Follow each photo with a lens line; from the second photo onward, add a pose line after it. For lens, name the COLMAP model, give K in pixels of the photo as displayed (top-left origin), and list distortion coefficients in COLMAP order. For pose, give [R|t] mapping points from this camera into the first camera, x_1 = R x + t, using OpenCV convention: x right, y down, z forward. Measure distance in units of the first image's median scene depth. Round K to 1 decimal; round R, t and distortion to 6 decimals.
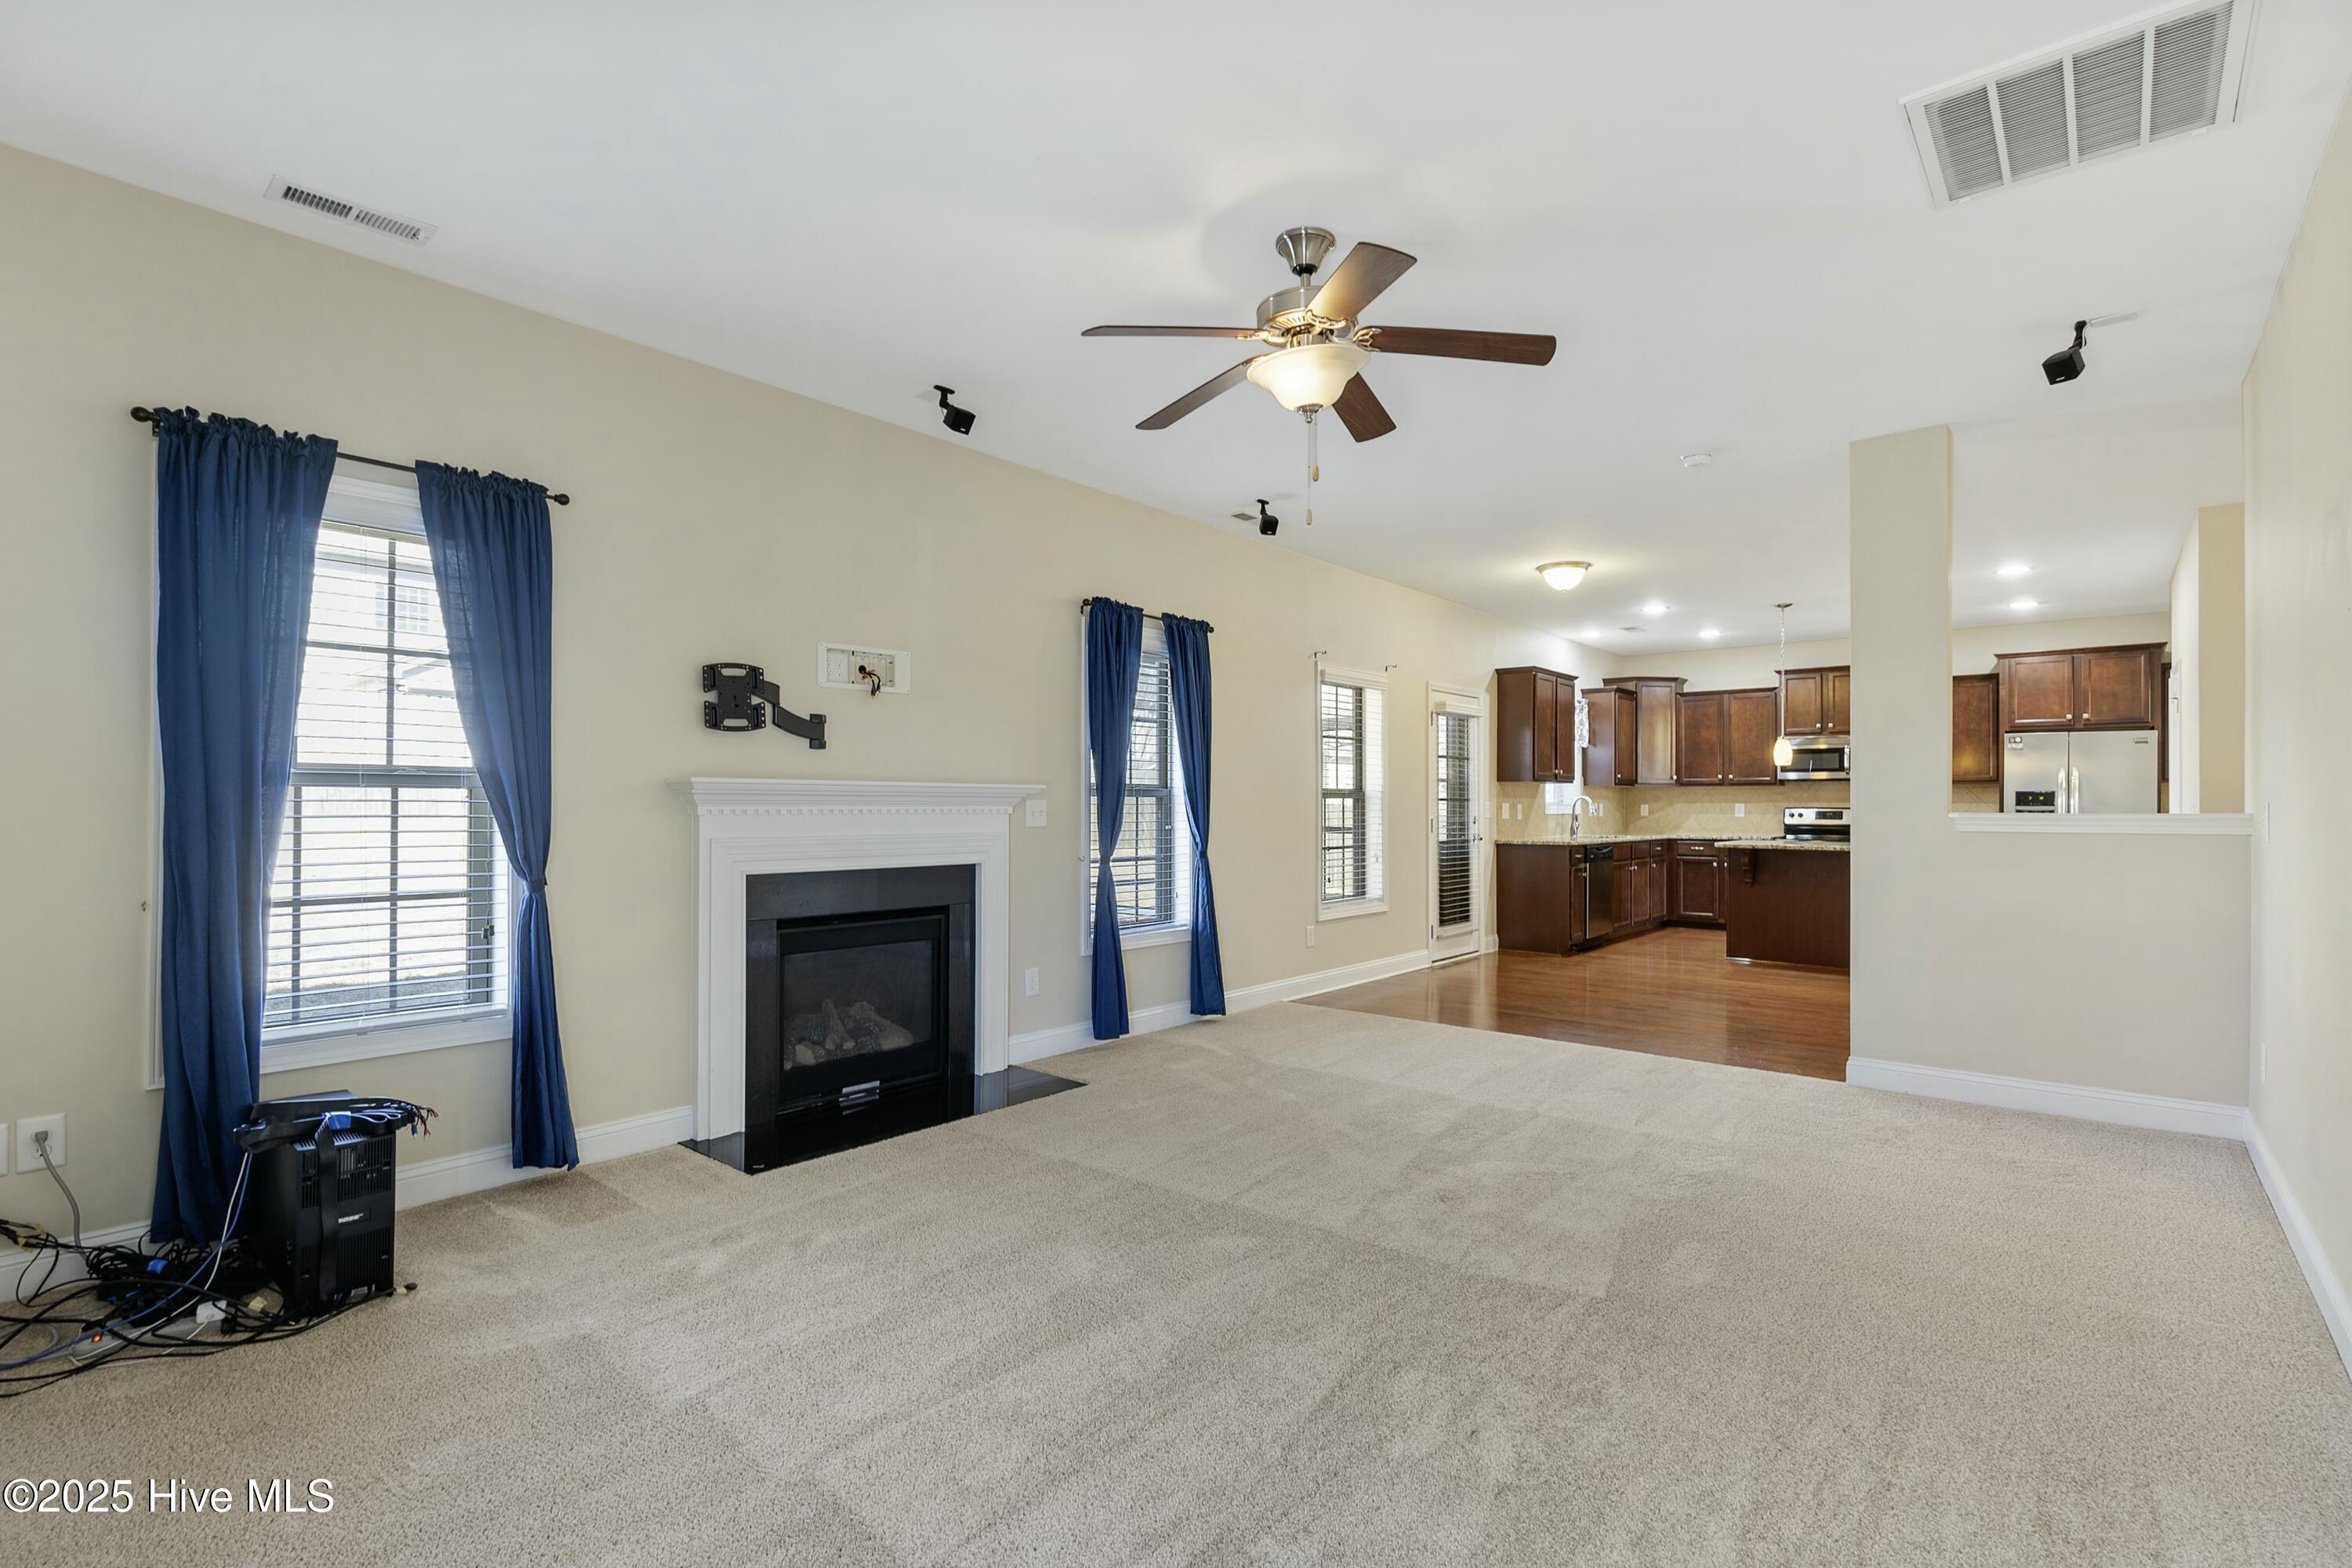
lens RADIAL K [[1077.2, 0, 1178.6], [0, 1077.2, 793.3], [0, 0, 1]] dist [-0.004042, -0.000004]
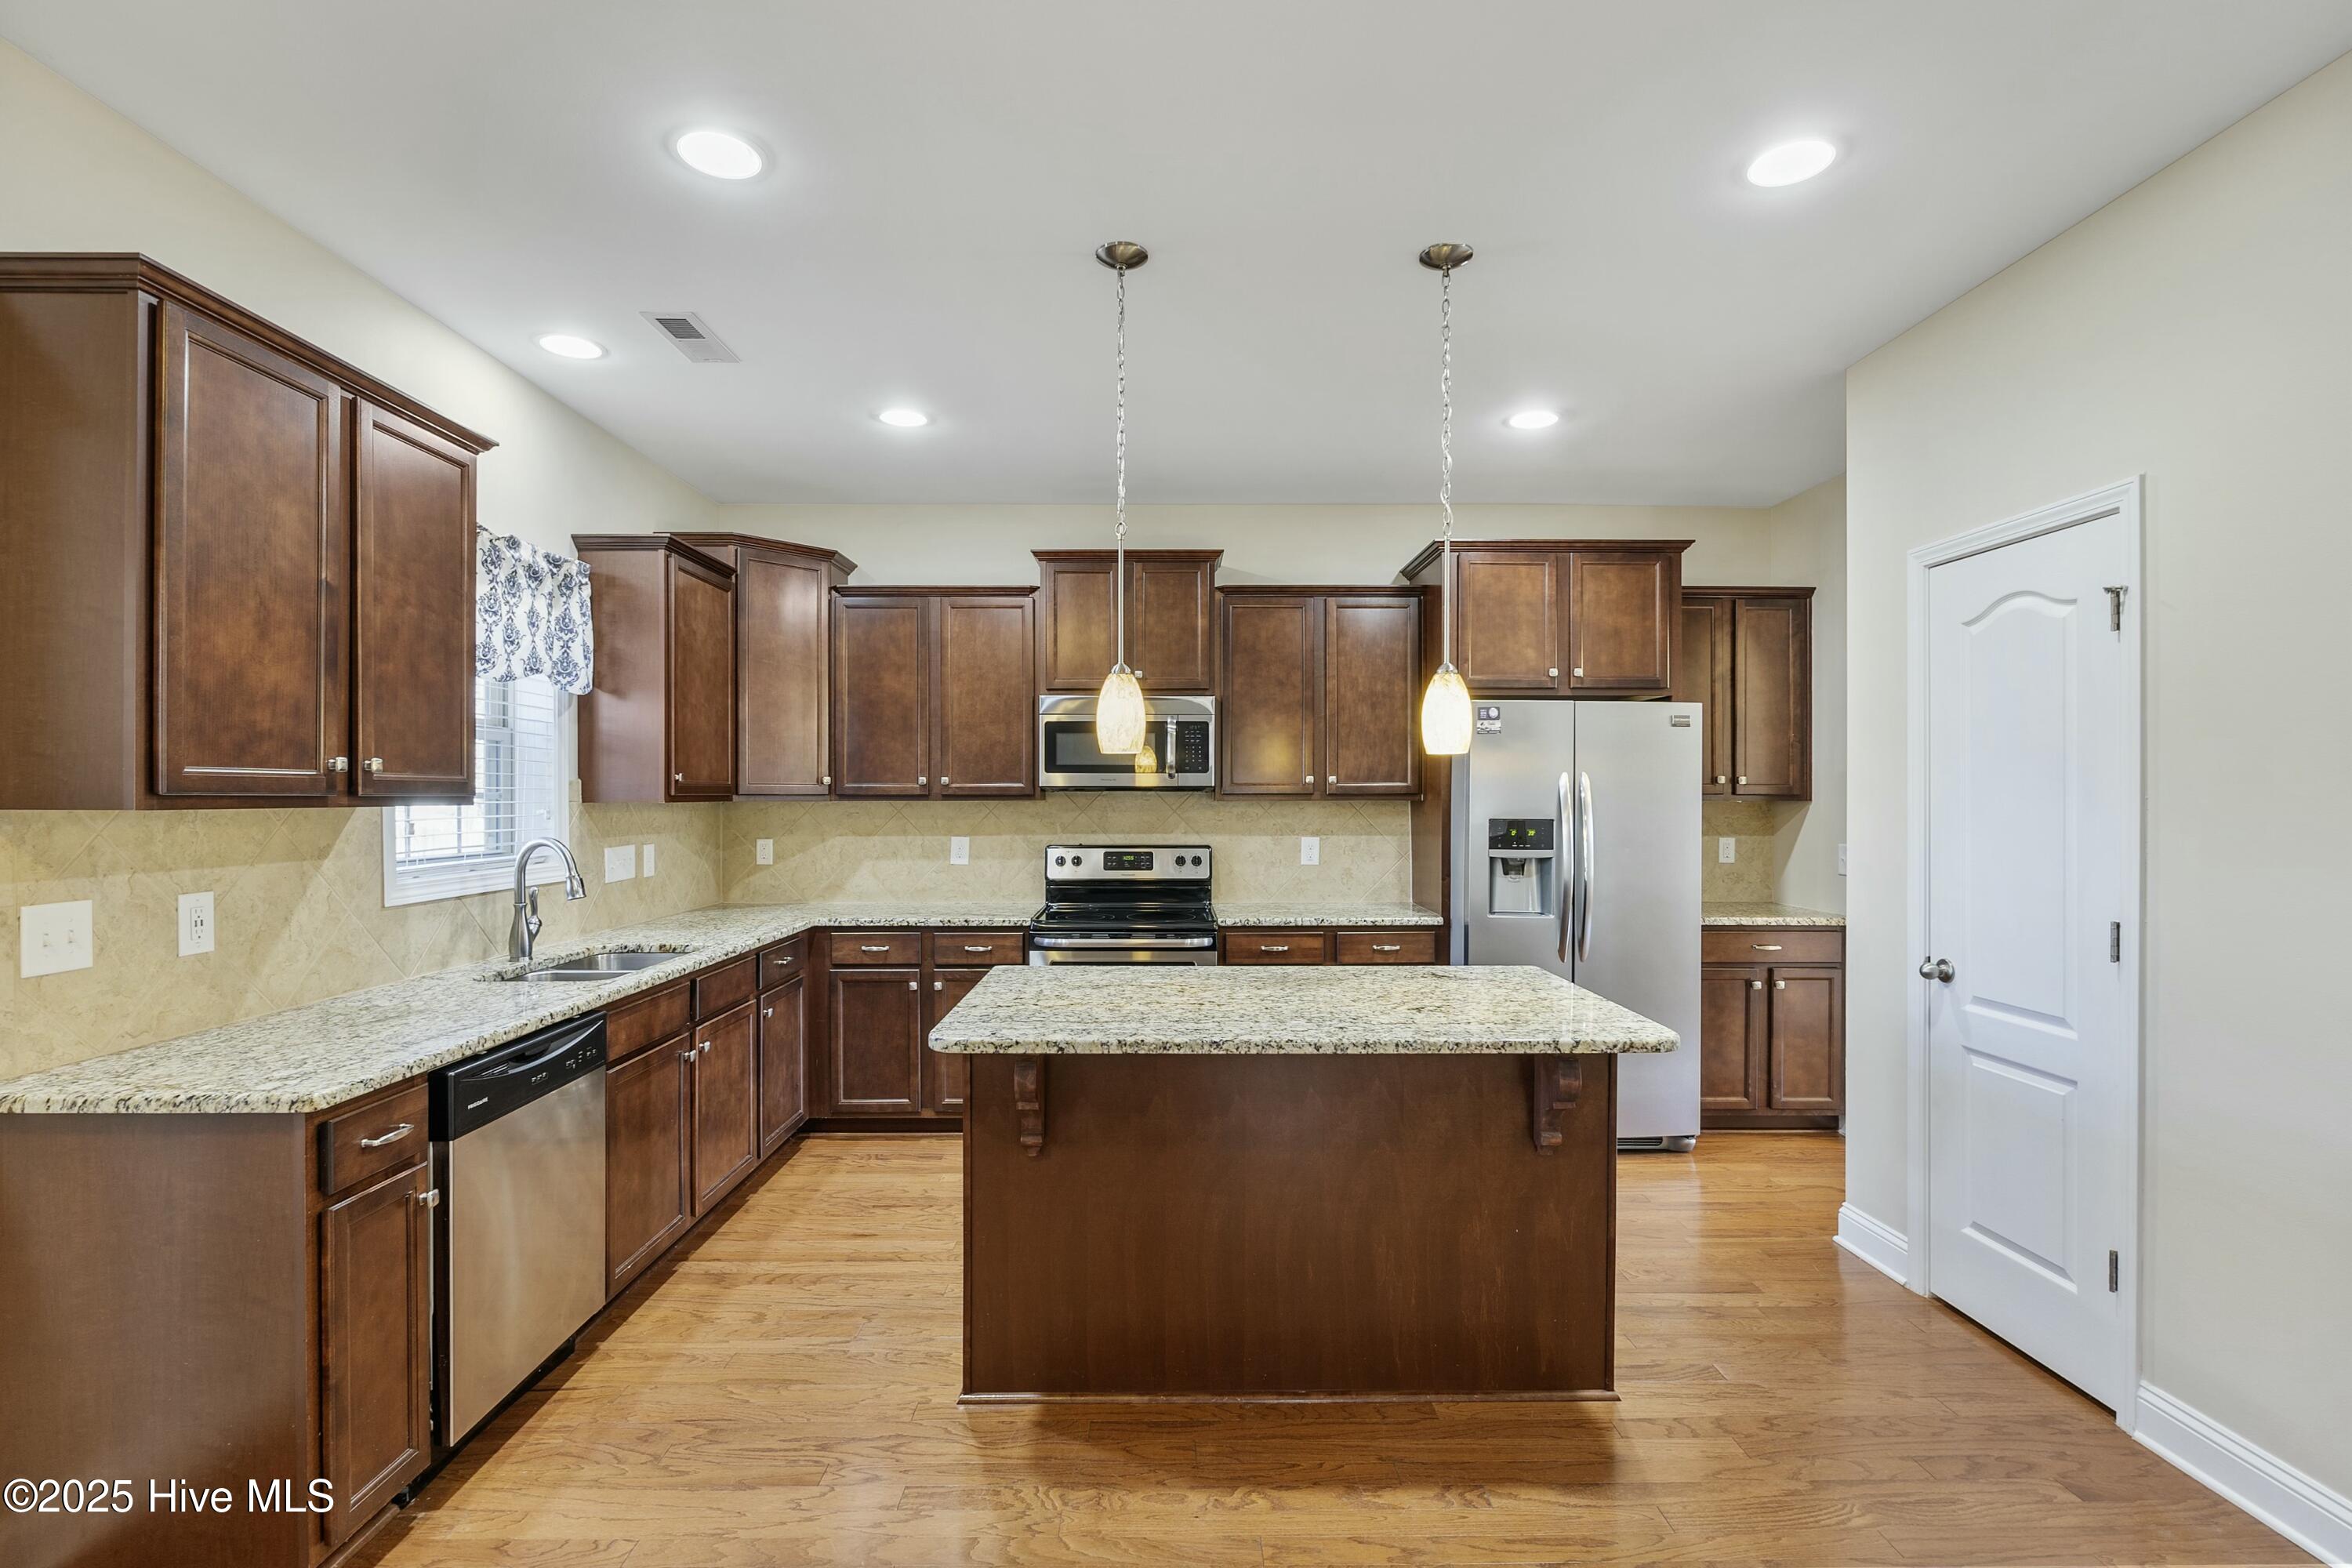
lens RADIAL K [[1077.2, 0, 1178.6], [0, 1077.2, 793.3], [0, 0, 1]] dist [-0.004042, -0.000004]
pose [[0.752058, -0.002624, 0.659092, 0.291943], [-0.003221, 0.999966, 0.007655, -0.013606], [-0.659089, -0.007880, 0.752024, 0.601148]]
